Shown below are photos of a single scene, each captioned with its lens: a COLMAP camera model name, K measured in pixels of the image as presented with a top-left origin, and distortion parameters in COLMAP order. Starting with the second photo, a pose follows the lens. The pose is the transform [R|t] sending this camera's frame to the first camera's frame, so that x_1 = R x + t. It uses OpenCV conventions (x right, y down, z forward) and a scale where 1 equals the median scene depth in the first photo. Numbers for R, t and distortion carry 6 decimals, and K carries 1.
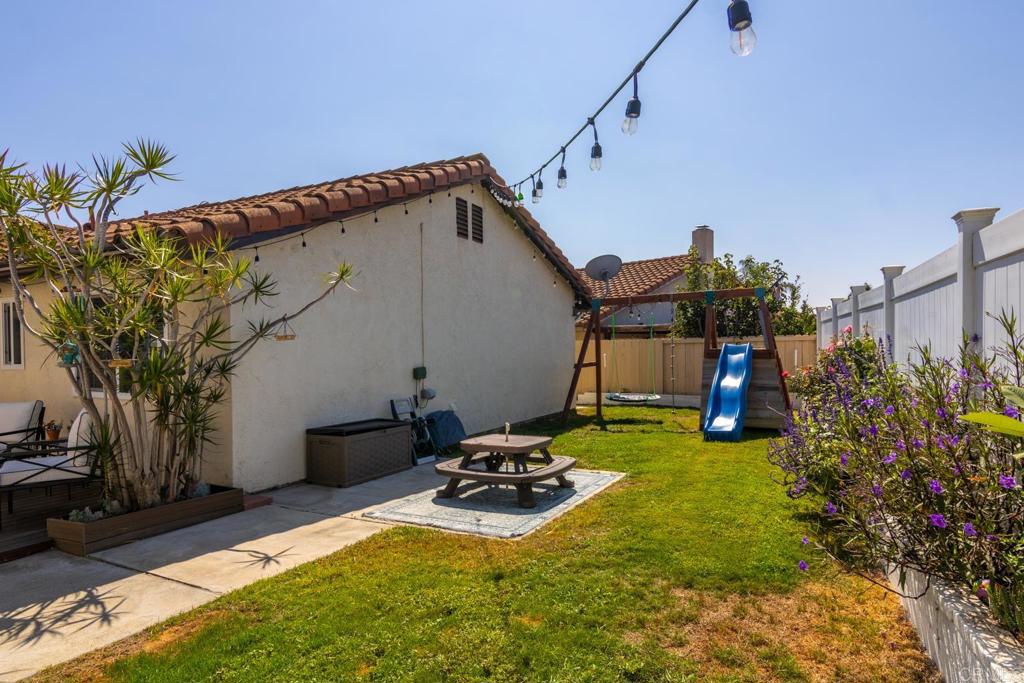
lens RADIAL K [[612.5, 0, 517.0], [0, 612.5, 347.0], [0, 0, 1]] dist [-0.006468, -0.000024]
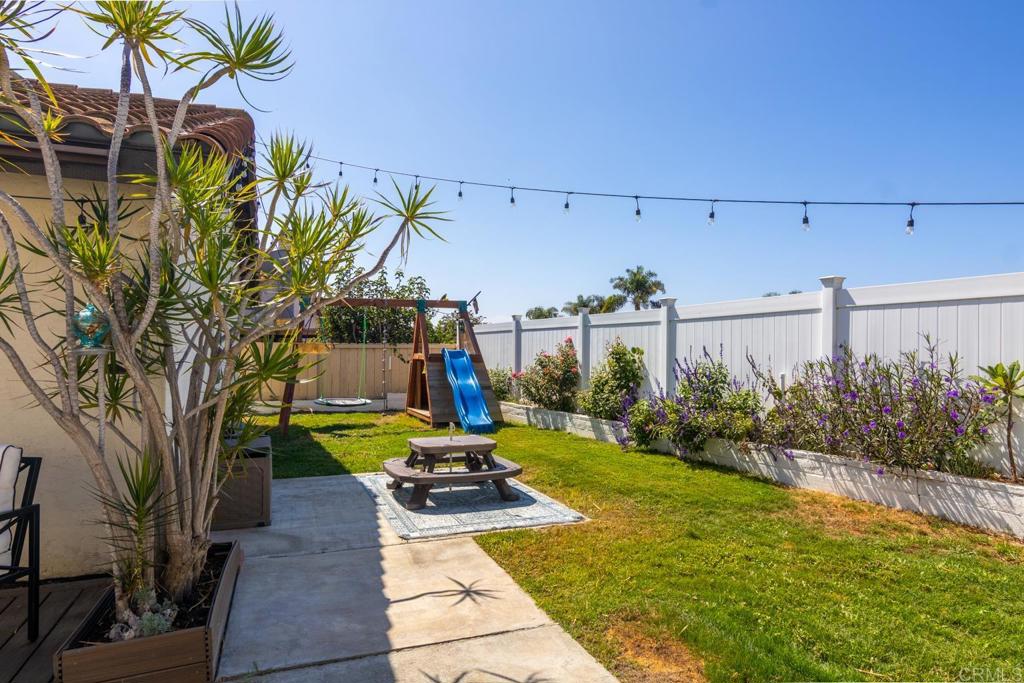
lens RADIAL K [[612.5, 0, 534.2], [0, 612.5, 354.4], [0, 0, 1]] dist [-0.006468, -0.000024]
pose [[0.641685, 0.018529, 0.766745, -0.834835], [-0.016953, 0.999807, -0.009973, 0.028892], [-0.766781, -0.006599, 0.641874, 0.344646]]
